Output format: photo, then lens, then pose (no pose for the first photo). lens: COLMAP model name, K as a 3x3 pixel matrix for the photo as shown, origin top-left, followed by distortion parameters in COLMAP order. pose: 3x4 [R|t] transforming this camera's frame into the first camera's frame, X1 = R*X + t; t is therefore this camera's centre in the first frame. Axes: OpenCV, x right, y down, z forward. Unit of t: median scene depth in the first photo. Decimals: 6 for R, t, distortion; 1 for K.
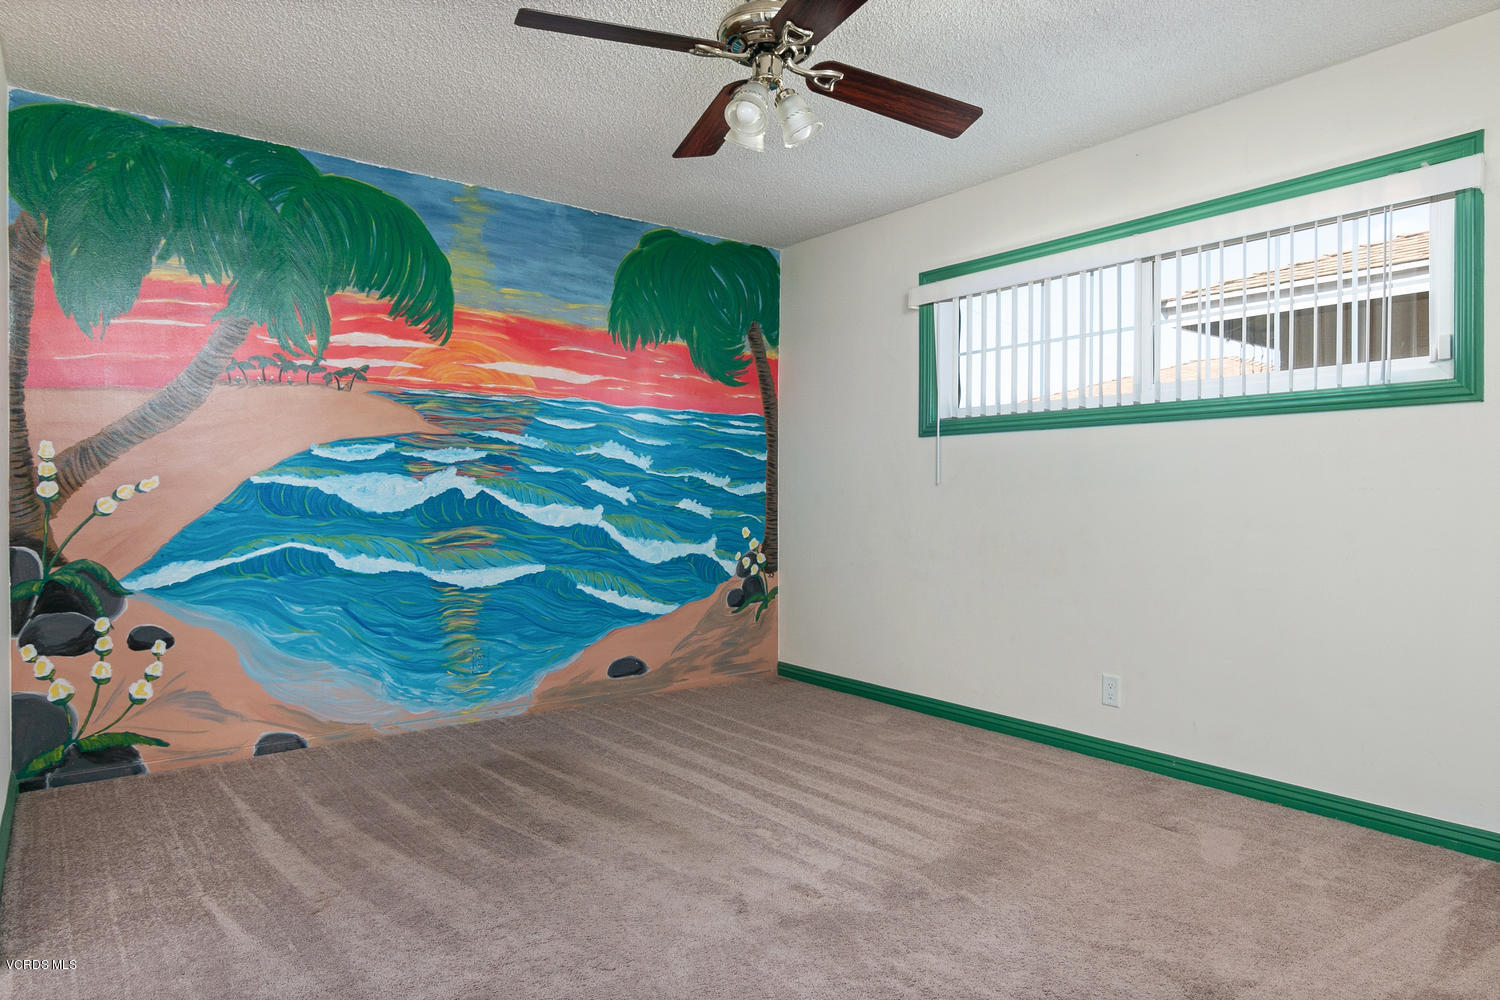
lens RADIAL K [[902.8, 0, 750.0], [0, 902.8, 500.0], [0, 0, 1]] dist [-0.001590, -0.000324]
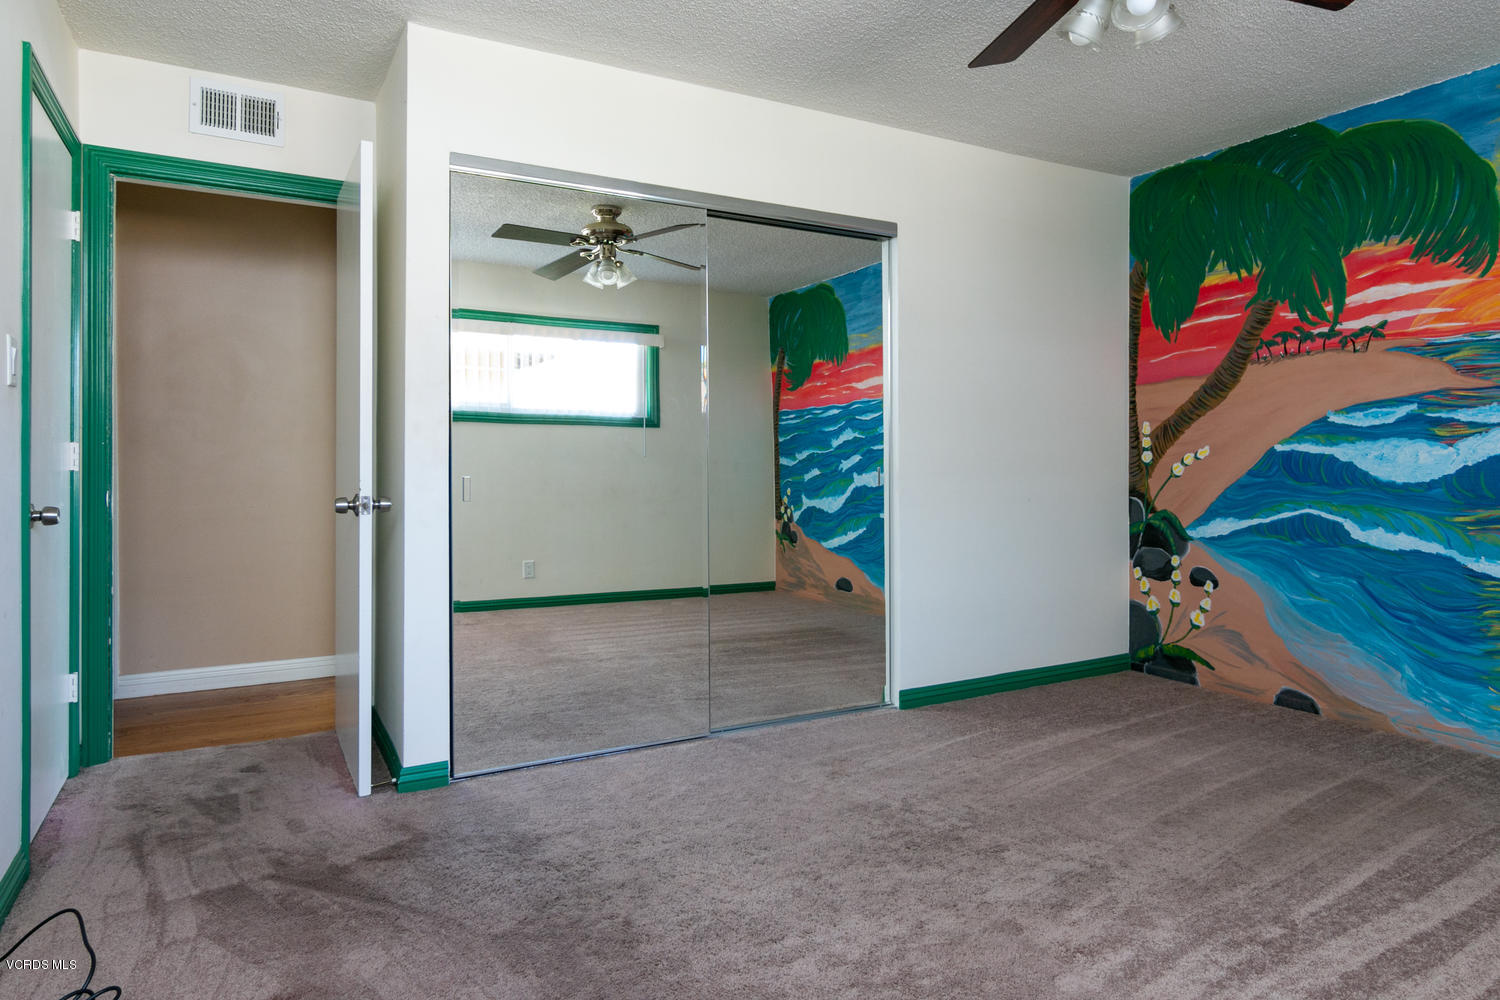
lens RADIAL K [[900.3, 0, 749.5], [0, 900.3, 462.6], [0, 0, 1]] dist [0.000373, -0.000361]
pose [[-0.134662, 0.005459, -0.990877, 0.596230], [-0.011604, 0.999908, 0.007086, -0.005141], [0.990824, 0.012452, -0.134586, 0.516940]]
